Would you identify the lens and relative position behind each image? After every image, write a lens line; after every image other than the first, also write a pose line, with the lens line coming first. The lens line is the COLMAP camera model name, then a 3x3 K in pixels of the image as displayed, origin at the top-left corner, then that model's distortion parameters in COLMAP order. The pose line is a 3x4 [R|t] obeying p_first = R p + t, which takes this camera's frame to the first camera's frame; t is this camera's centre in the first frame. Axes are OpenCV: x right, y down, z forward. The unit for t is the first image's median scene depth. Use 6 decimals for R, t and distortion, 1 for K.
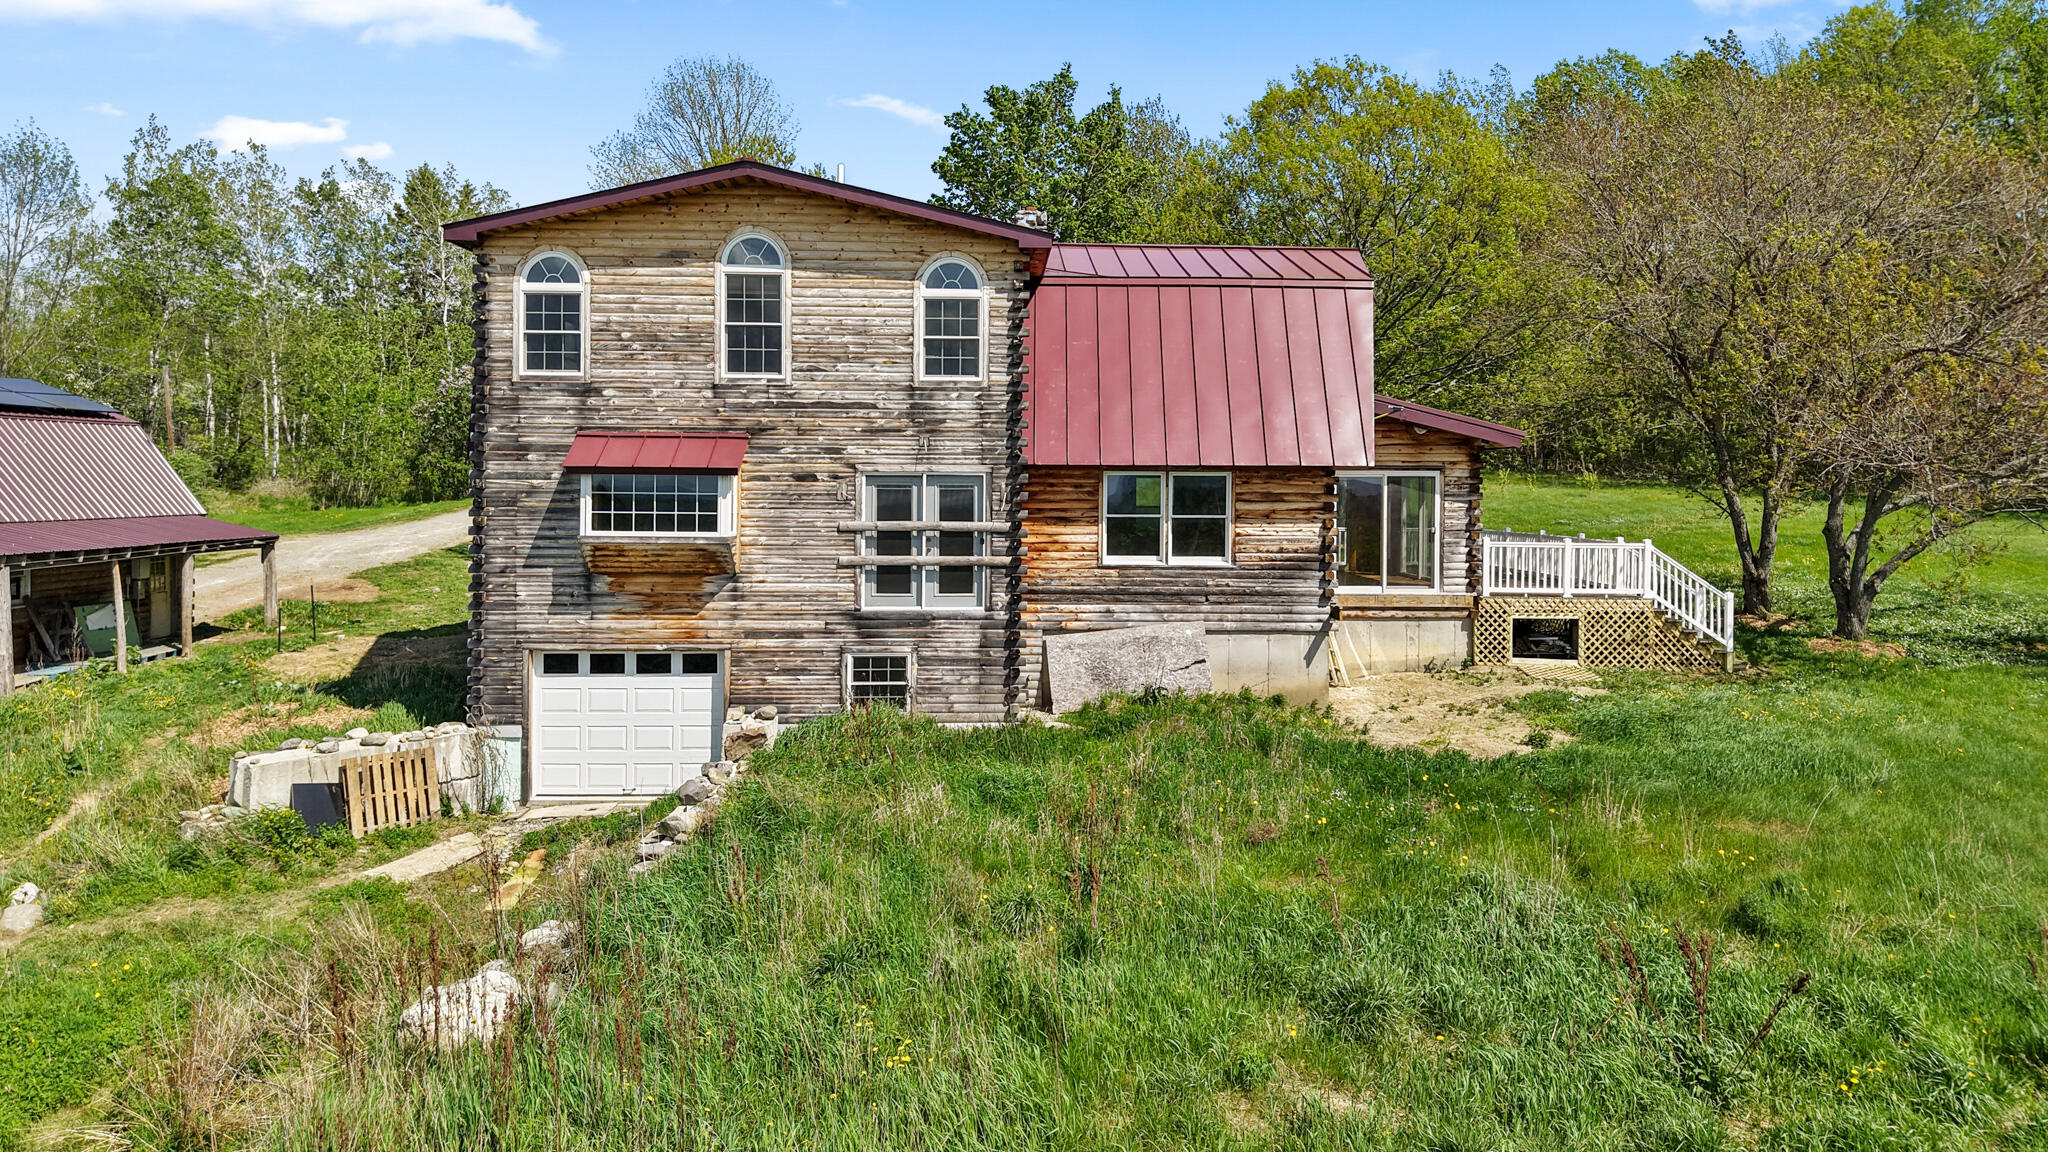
lens RADIAL K [[1371.2, 0, 1039.1], [0, 1371.2, 480.9], [0, 0, 1]] dist [0.033123, -0.041273]
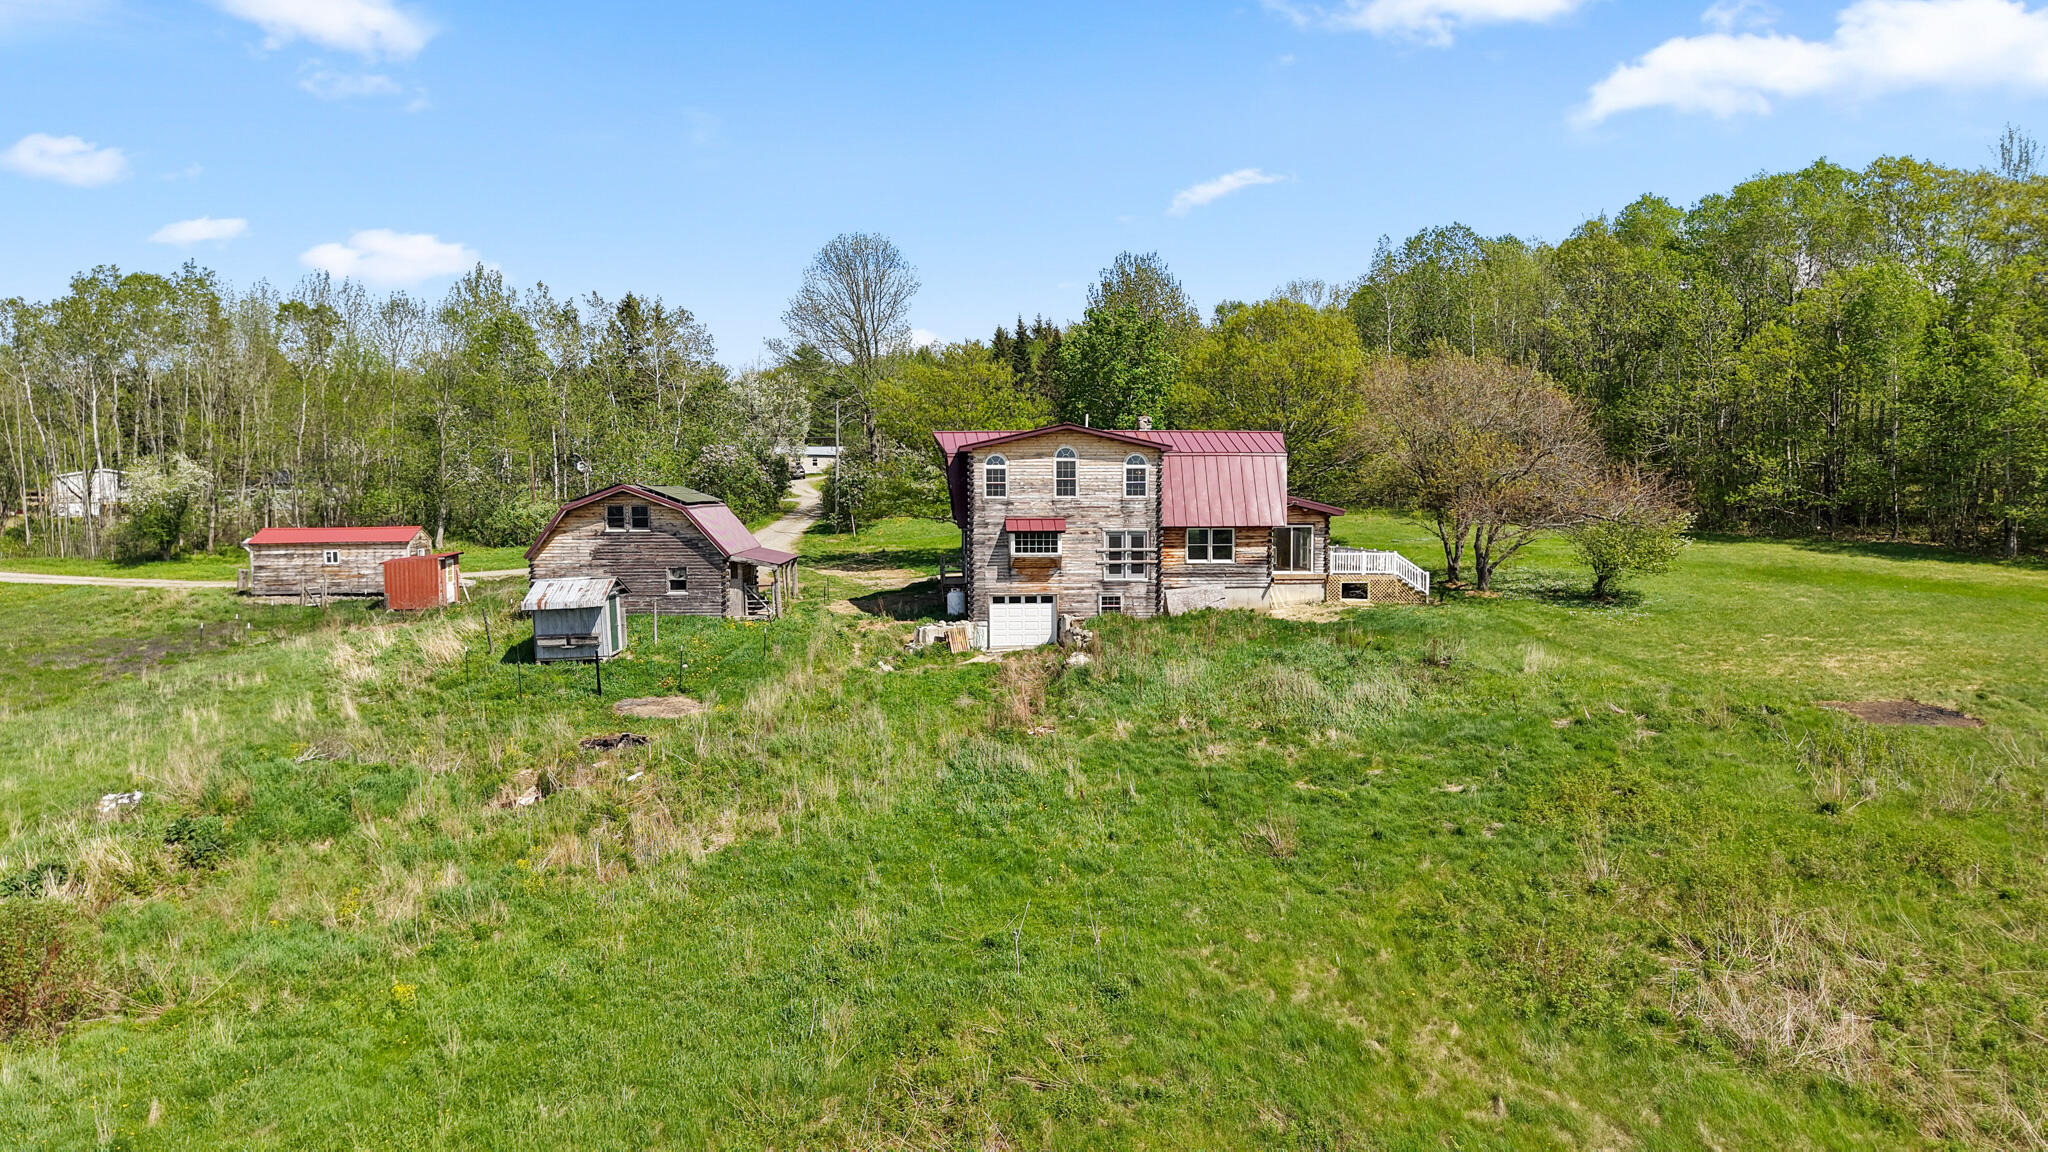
lens RADIAL K [[1371.2, 0, 1025.9], [0, 1371.2, 569.4], [0, 0, 1]] dist [0.033123, -0.041273]
pose [[0.999350, -0.011863, 0.034035, -0.384407], [0.009980, 0.998438, 0.054979, -0.083058], [-0.034634, -0.054603, 0.997907, -1.788957]]
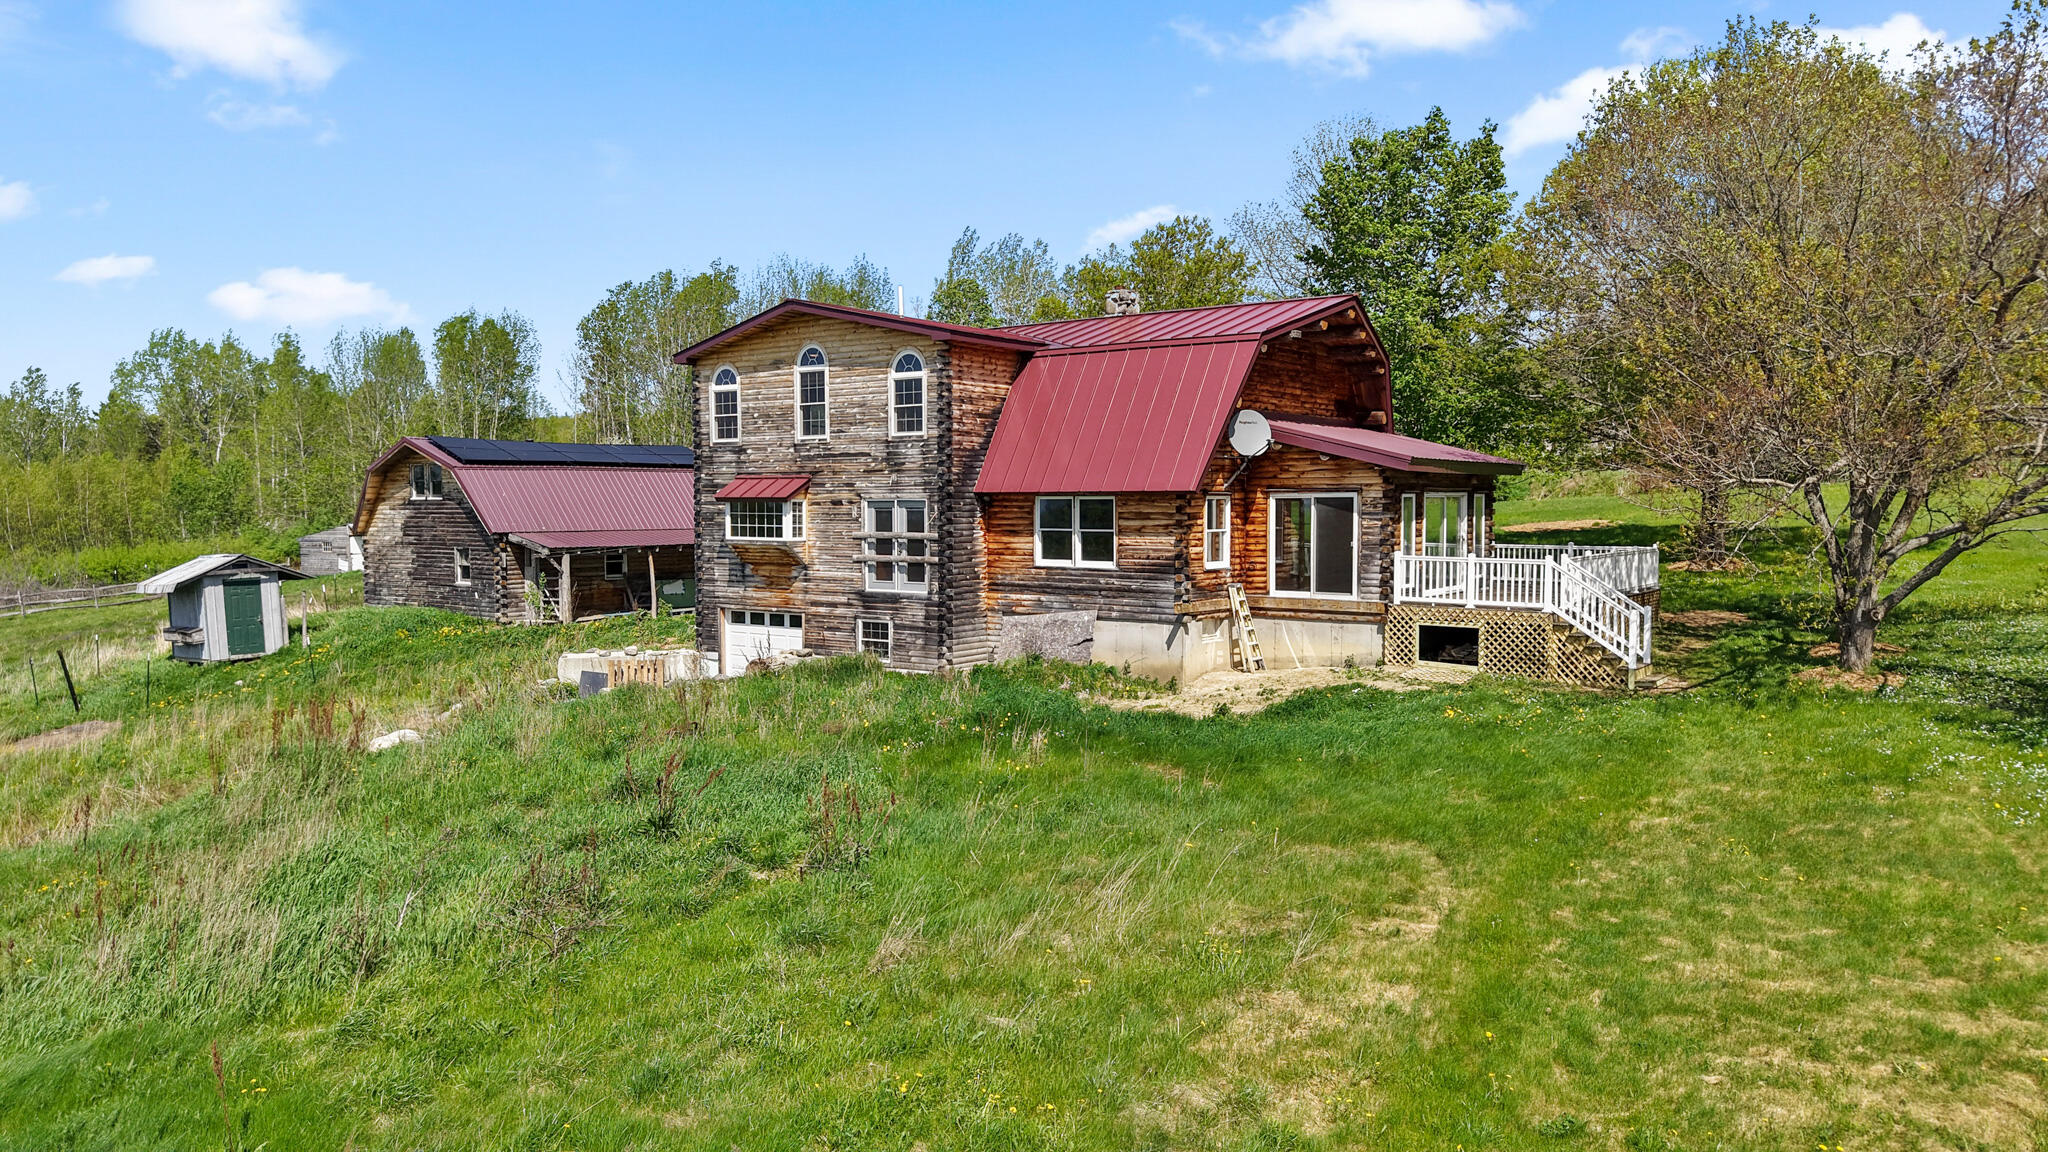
lens RADIAL K [[1371.2, 0, 1035.8], [0, 1371.2, 577.3], [0, 0, 1]] dist [0.033123, -0.041273]
pose [[0.784709, 0.025317, -0.619348, 0.944582], [0.006877, 0.998748, 0.049540, 0.005983], [0.619827, -0.043134, 0.783552, -0.062975]]
